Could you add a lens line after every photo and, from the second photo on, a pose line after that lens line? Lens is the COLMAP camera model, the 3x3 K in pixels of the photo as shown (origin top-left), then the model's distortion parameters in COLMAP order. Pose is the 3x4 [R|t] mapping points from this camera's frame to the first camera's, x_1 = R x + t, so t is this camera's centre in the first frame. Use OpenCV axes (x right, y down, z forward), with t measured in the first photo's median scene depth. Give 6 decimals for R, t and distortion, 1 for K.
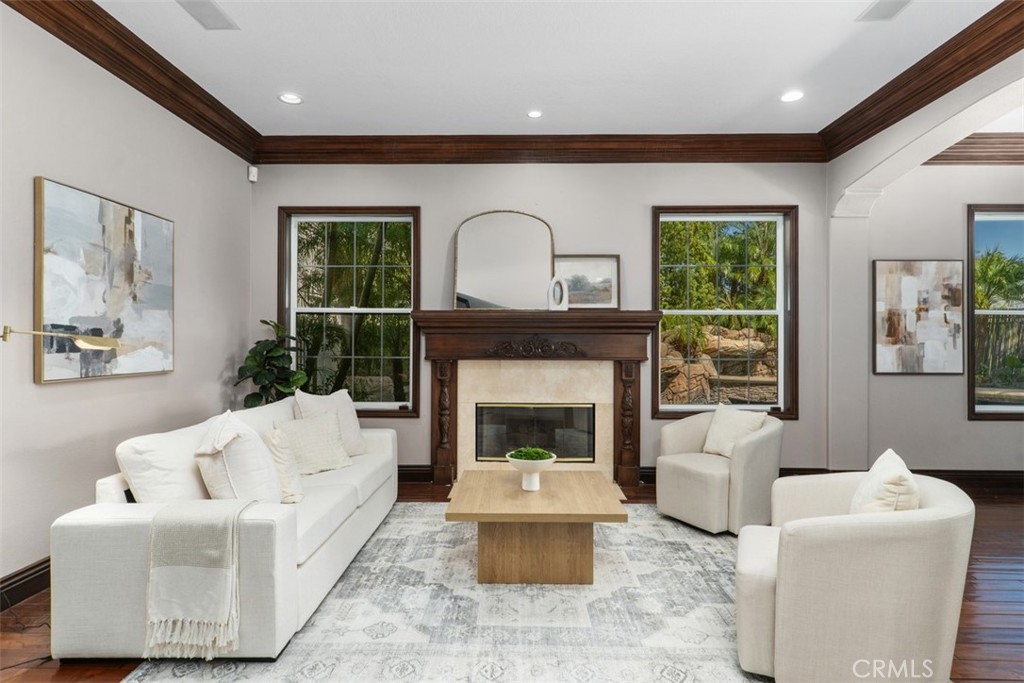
lens RADIAL K [[553.8, 0, 510.1], [0, 553.8, 338.5], [0, 0, 1]] dist [0.002855, 0.000497]
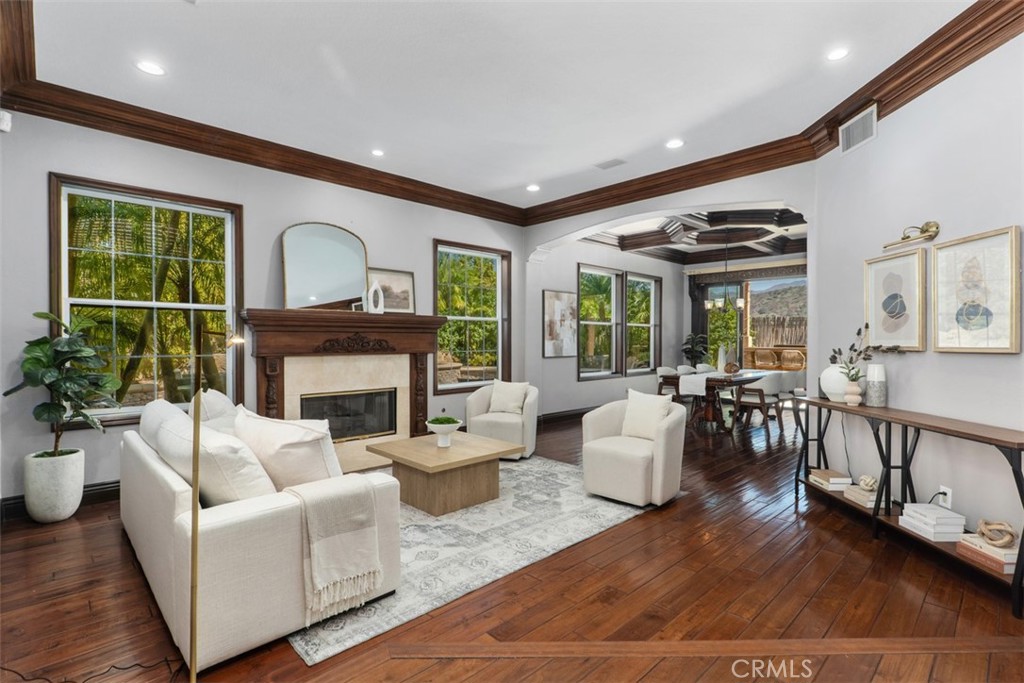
lens RADIAL K [[489.4, 0, 521.6], [0, 489.4, 342.7], [0, 0, 1]] dist [0.004757, 0.000419]
pose [[0.700464, -0.006796, 0.713656, -0.450827], [-0.003348, 0.999912, 0.012809, -0.000887], [-0.713680, -0.011362, 0.700380, 0.008943]]
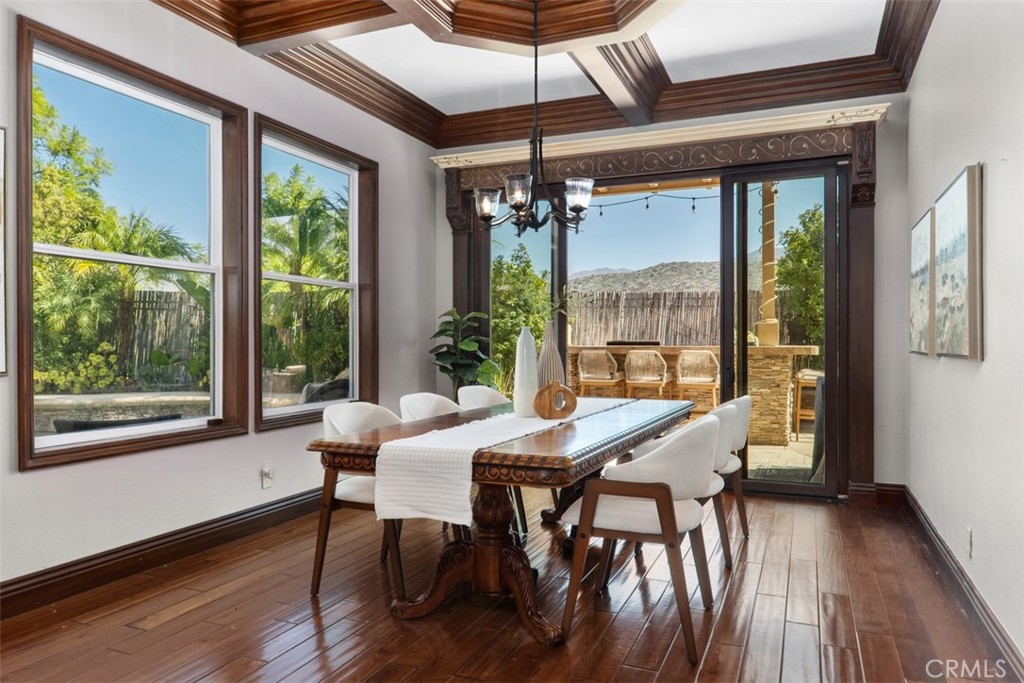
lens RADIAL K [[692.3, 0, 512.3], [0, 692.3, 341.9], [0, 0, 1]] dist [-0.002088, 0.000081]
pose [[0.380131, -0.004376, 0.924922, 0.442226], [-0.000620, 0.999987, 0.004985, 0.033375], [-0.924932, -0.002469, 0.380124, 0.387074]]
